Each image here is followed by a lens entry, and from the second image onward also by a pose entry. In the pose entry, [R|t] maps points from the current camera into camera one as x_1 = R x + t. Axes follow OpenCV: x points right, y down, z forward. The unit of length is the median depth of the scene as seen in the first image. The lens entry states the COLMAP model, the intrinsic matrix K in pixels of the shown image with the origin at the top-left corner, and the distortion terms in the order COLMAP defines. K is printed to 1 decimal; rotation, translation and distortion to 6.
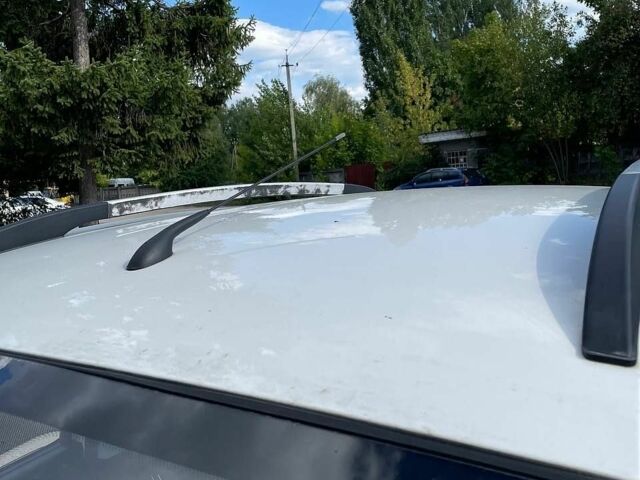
lens RADIAL K [[493.1, 0, 320.0], [0, 493.1, 240.0], [0, 0, 1]] dist [-0.004309, -0.004311]
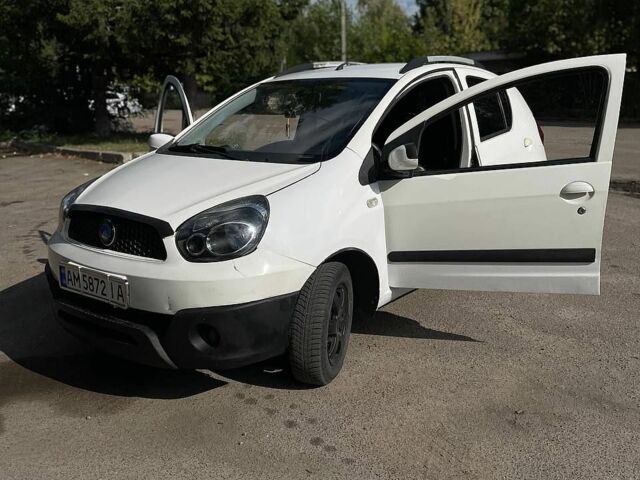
lens RADIAL K [[493.1, 0, 320.0], [0, 493.1, 240.0], [0, 0, 1]] dist [-0.004309, -0.004311]
pose [[0.994353, 0.081255, -0.068255, 0.001137], [-0.069061, 0.983848, 0.165151, 0.073984], [0.080572, -0.159504, 0.983904, -0.353549]]
